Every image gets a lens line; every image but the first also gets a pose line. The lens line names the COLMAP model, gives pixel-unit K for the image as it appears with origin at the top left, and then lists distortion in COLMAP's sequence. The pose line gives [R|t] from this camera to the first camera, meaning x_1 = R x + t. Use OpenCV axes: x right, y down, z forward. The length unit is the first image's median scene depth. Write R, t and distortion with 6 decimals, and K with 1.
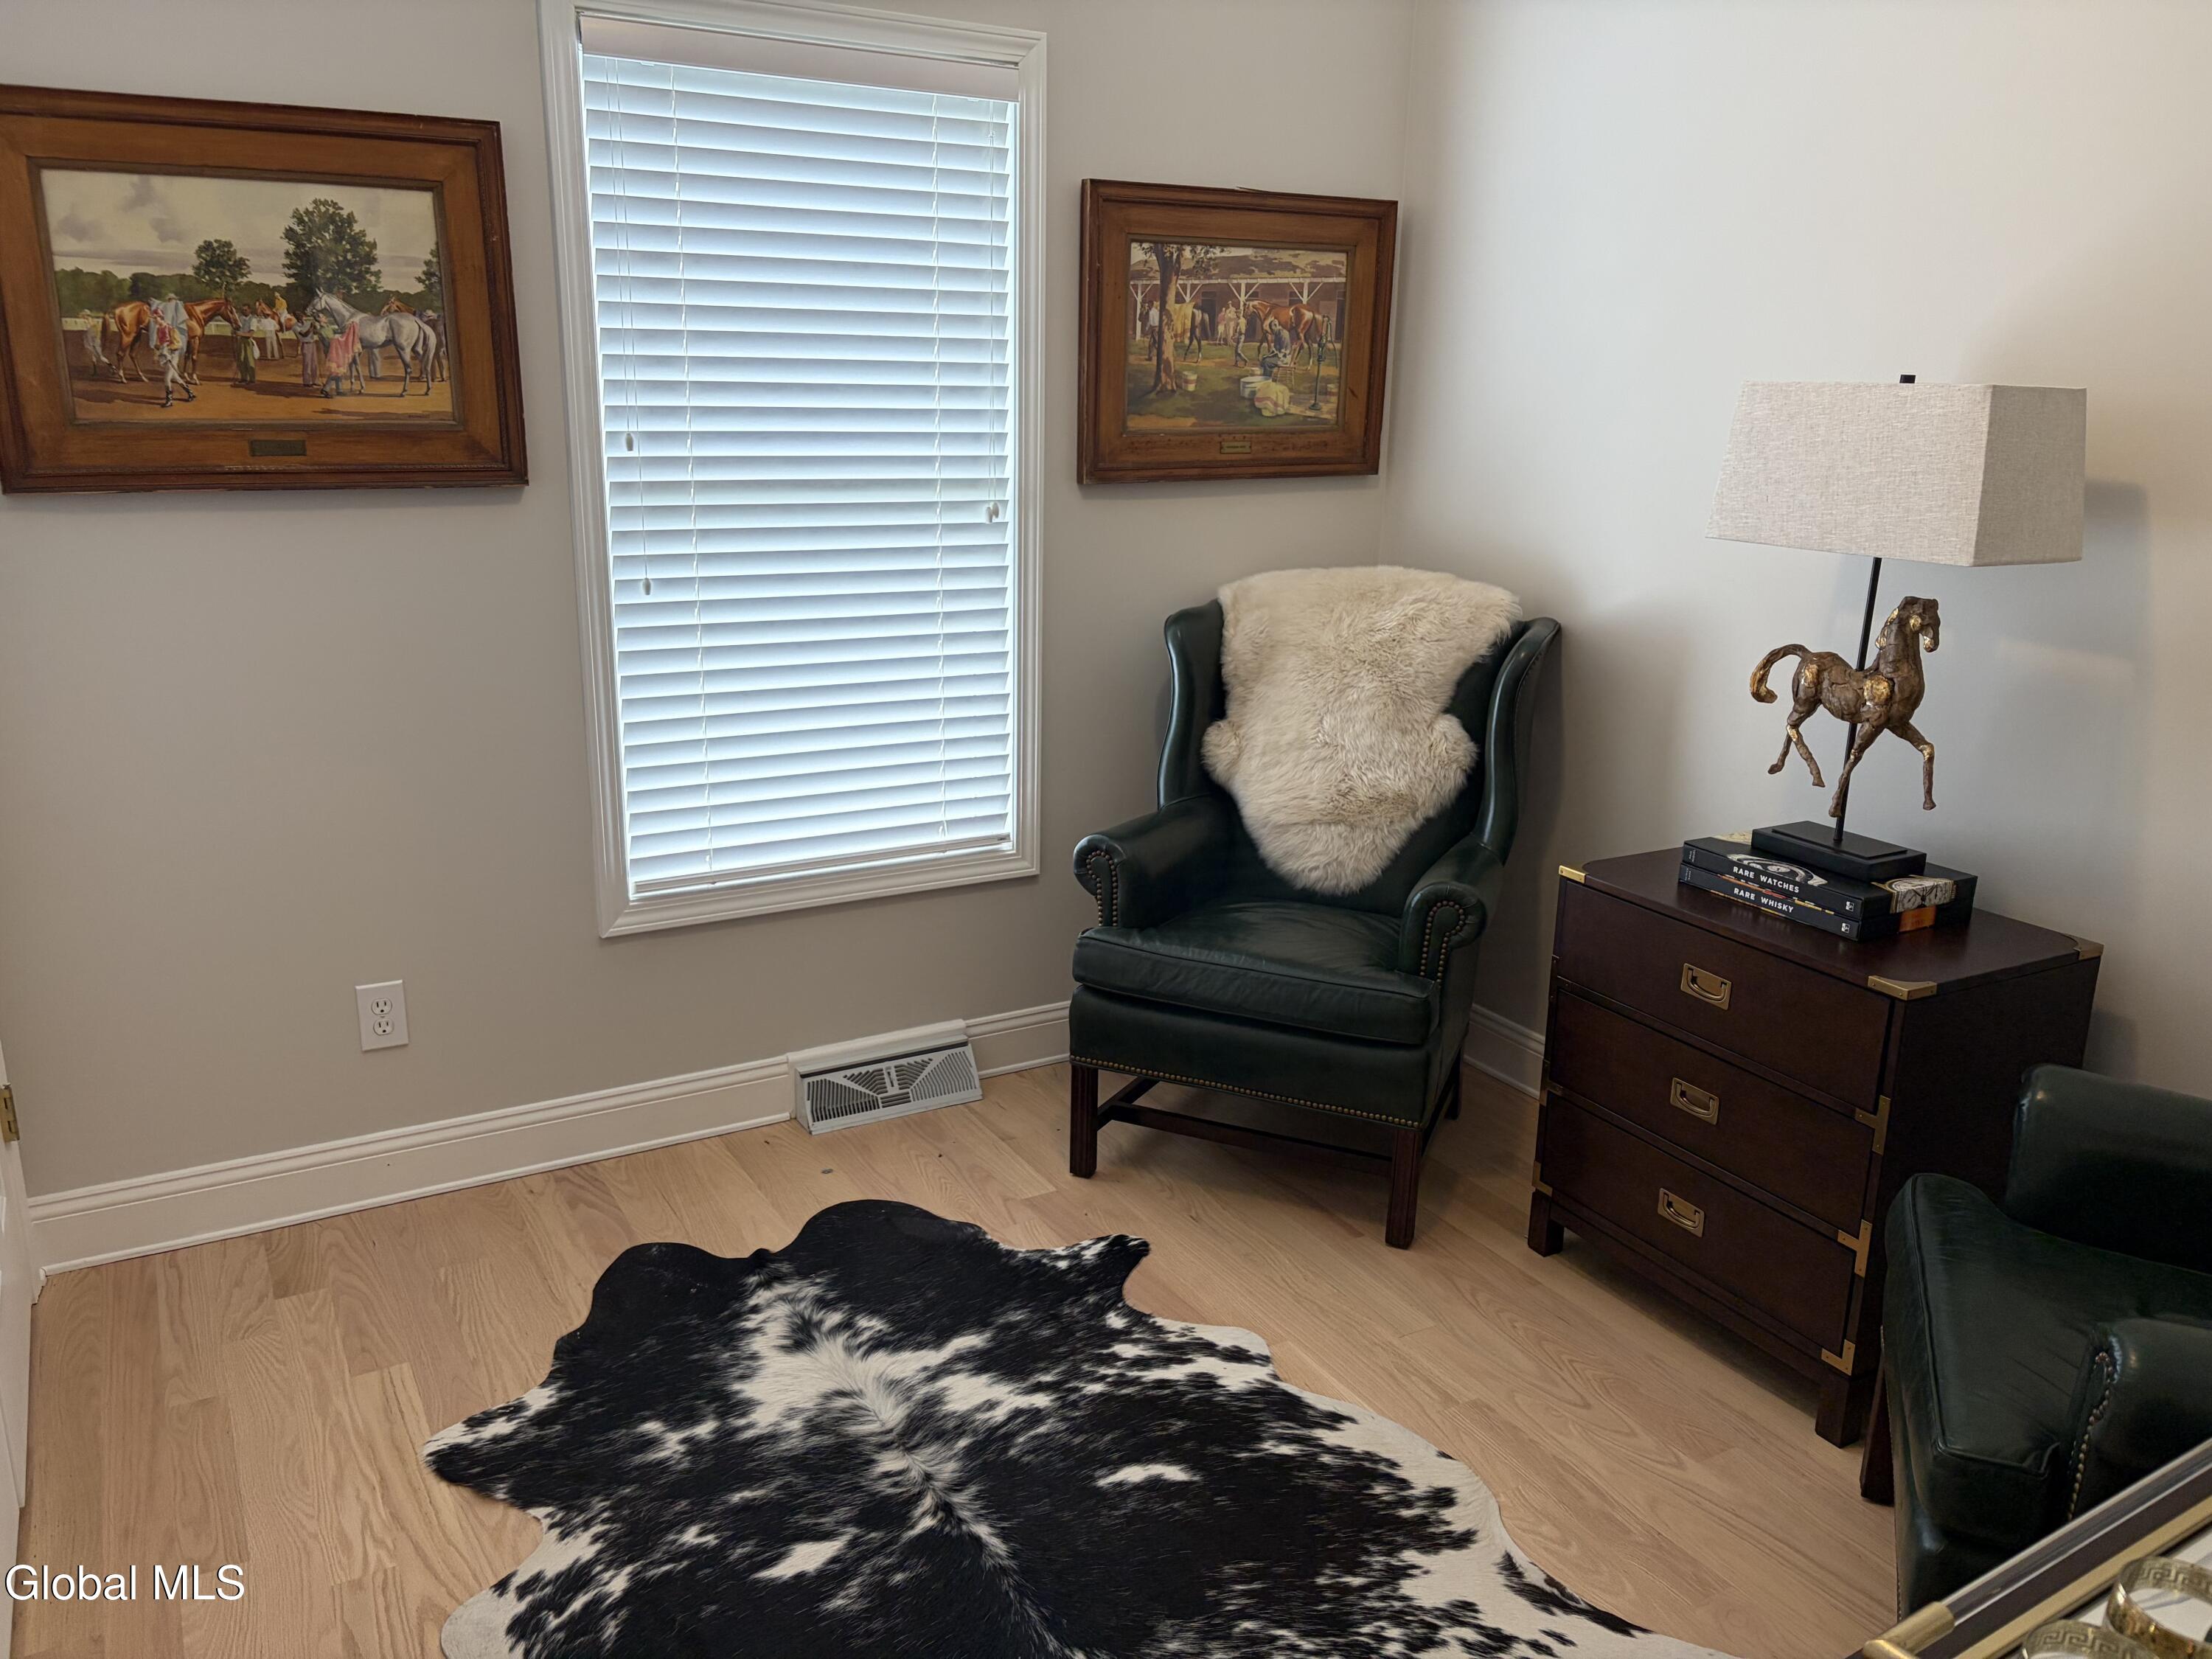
lens RADIAL K [[1675.5, 0, 1109.3], [0, 1675.5, 836.1], [0, 0, 1]] dist [0.058818, -0.067696]
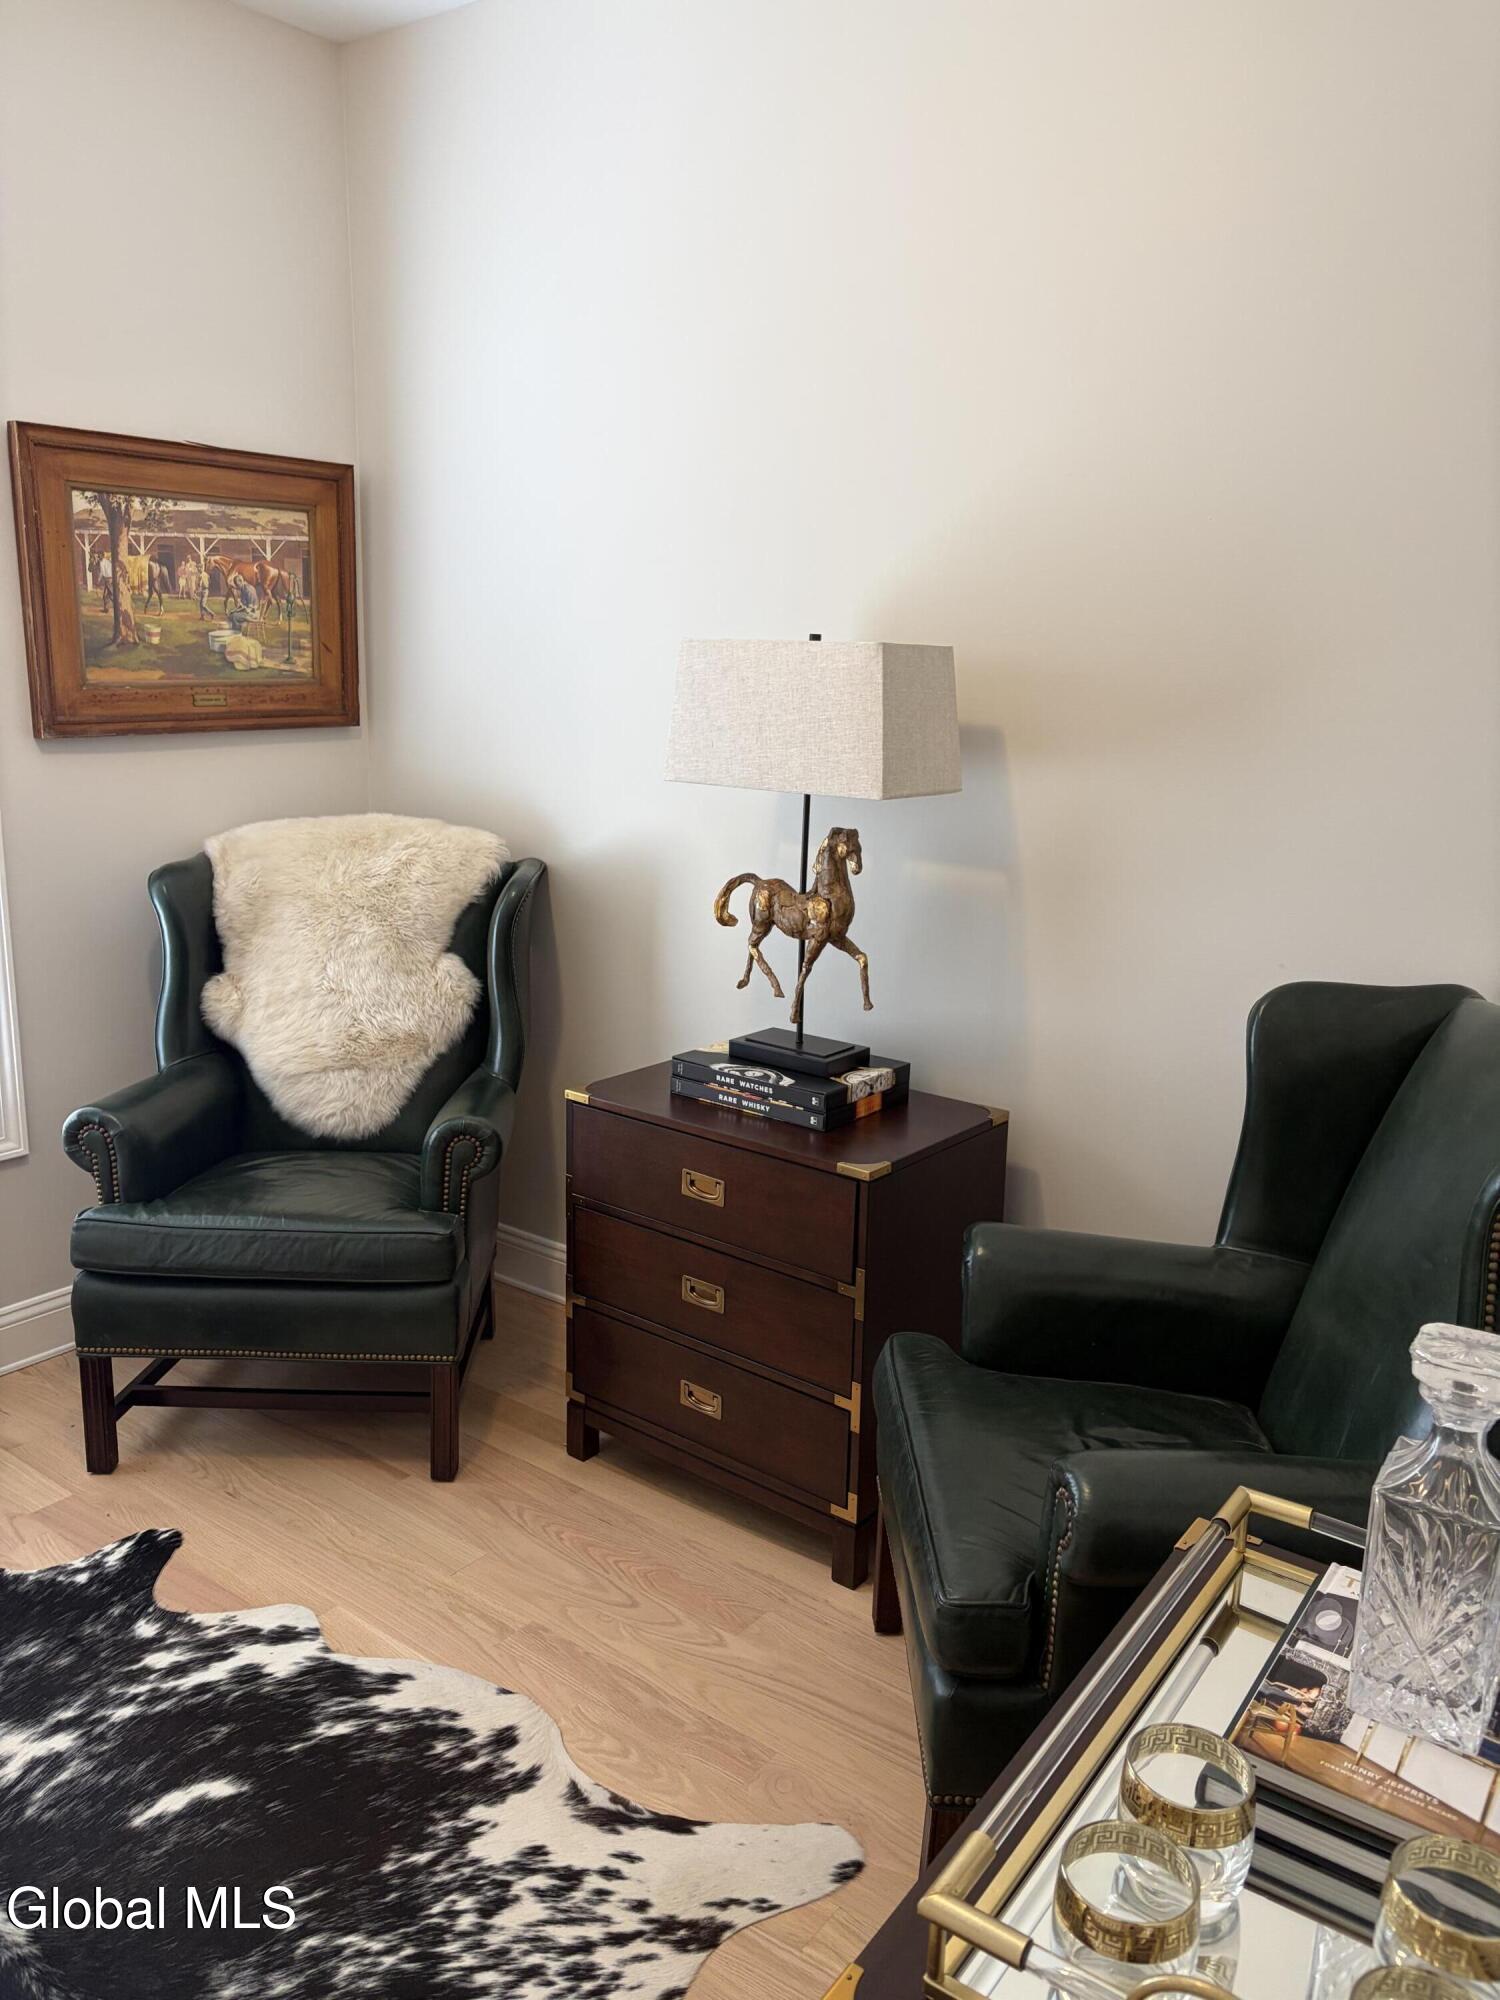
lens RADIAL K [[1514.9, 0, 753.5], [0, 1514.9, 994.3], [0, 0, 1]] dist [0.058818, -0.067696]
pose [[0.923435, -0.082923, 0.374688, 0.026762], [0.096755, 0.995141, -0.018220, -0.014726], [-0.371357, 0.053078, 0.926972, 0.072734]]
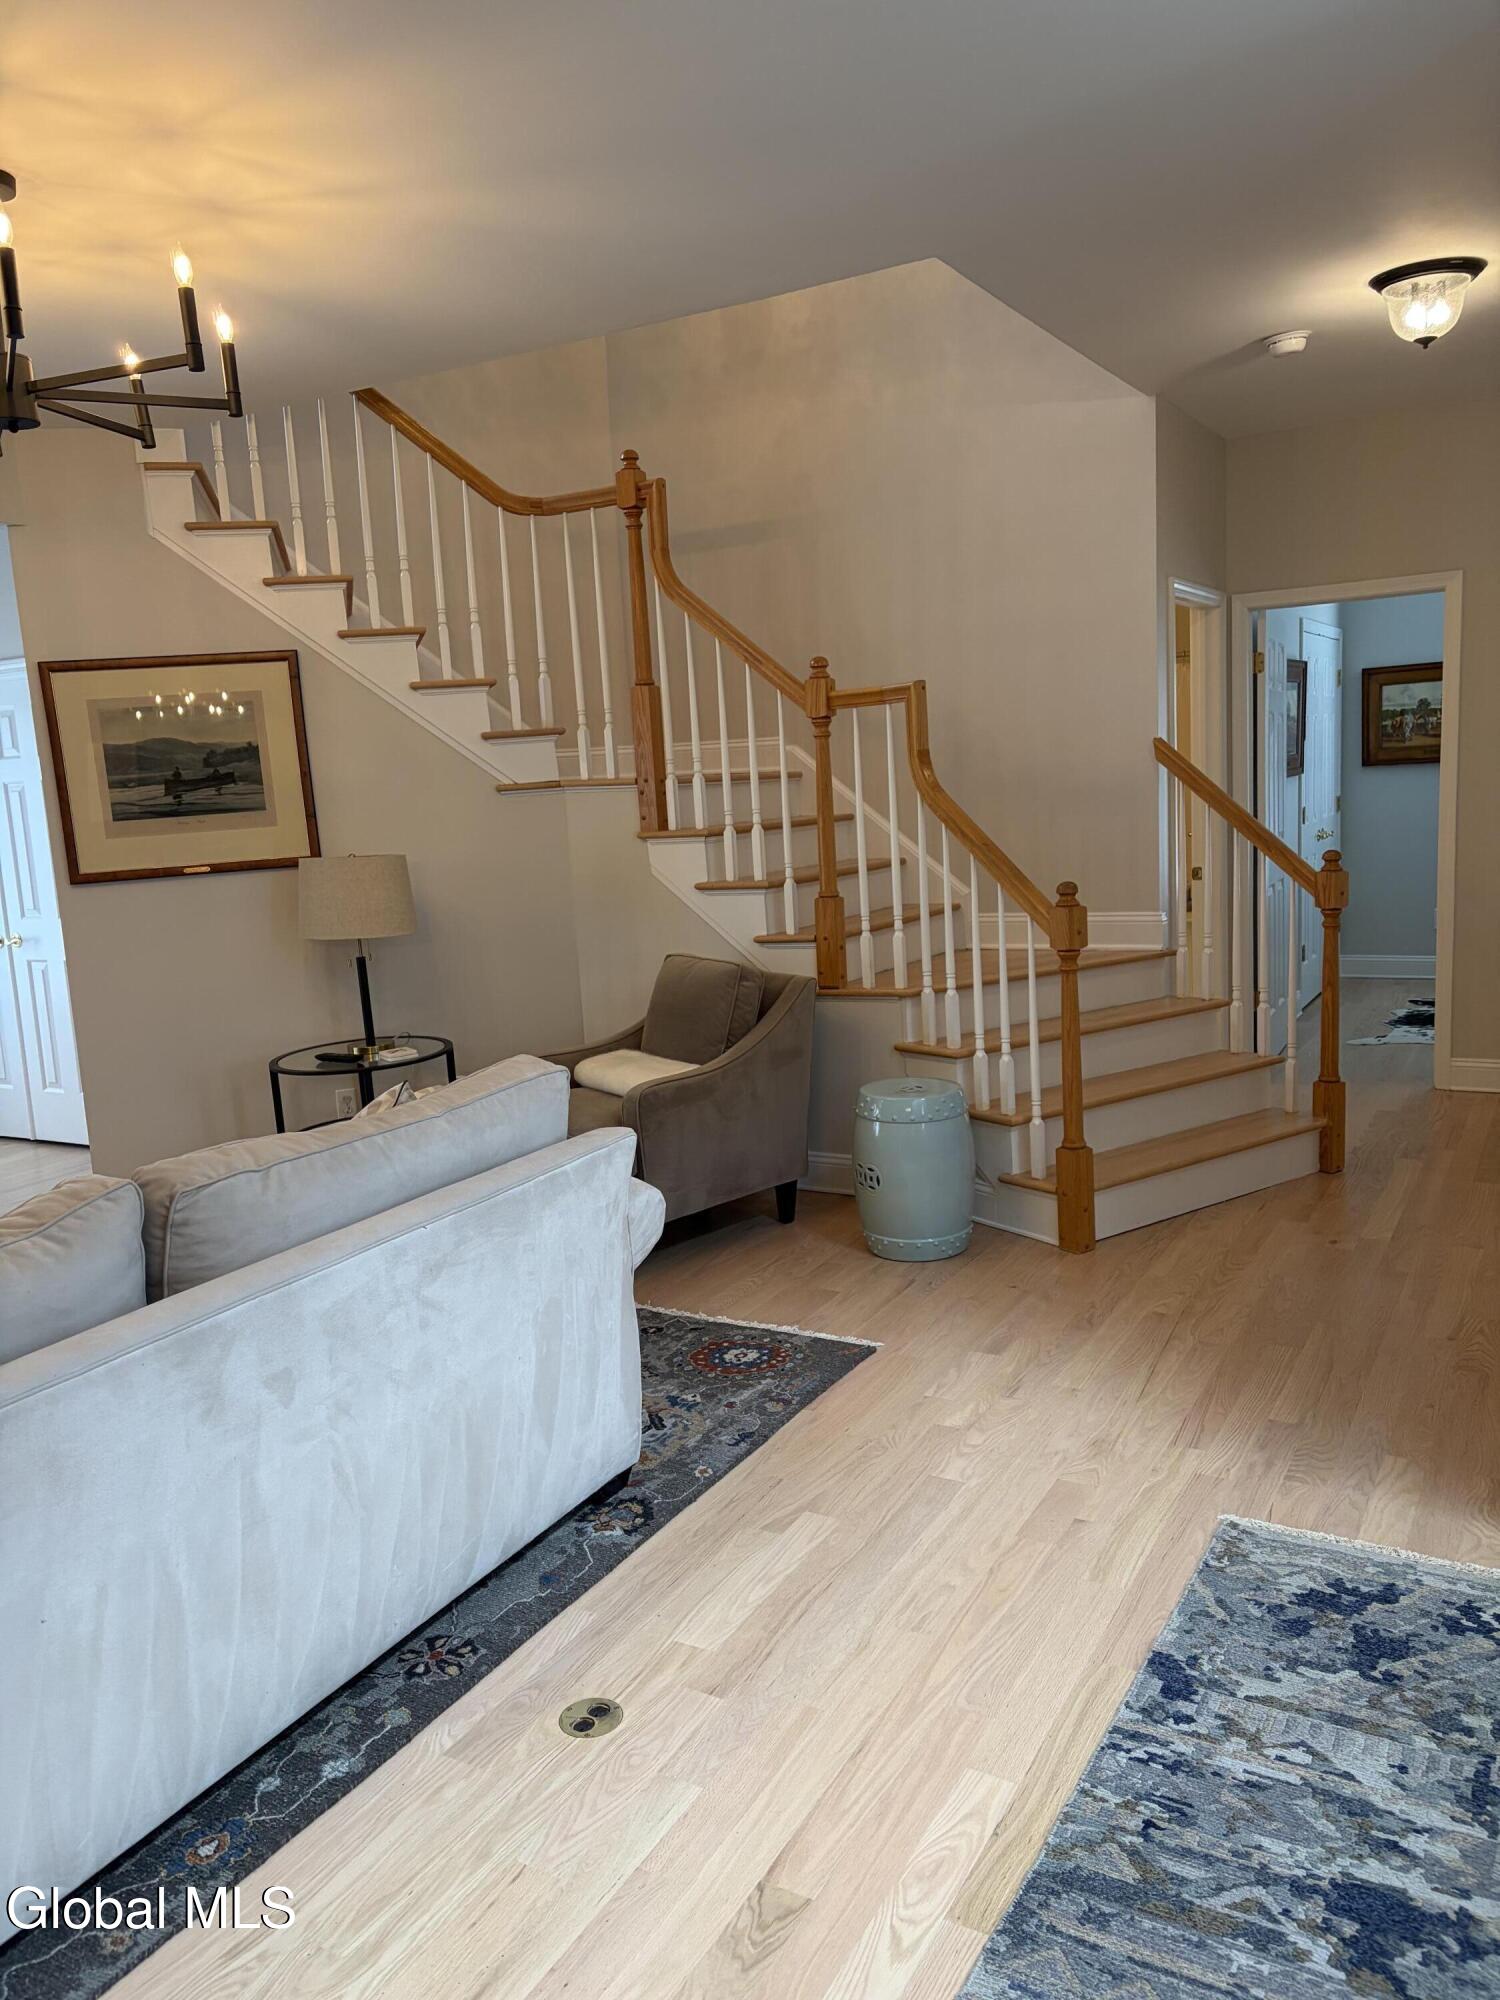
lens RADIAL K [[1514.9, 0, 744.2], [0, 1514.9, 1010.7], [0, 0, 1]] dist [0.058818, -0.067696]
pose [[0.499187, 0.088587, -0.861954, 1.737620], [-0.166910, 0.985961, 0.004669, 0.579024], [0.850267, 0.141538, 0.506965, -1.939574]]
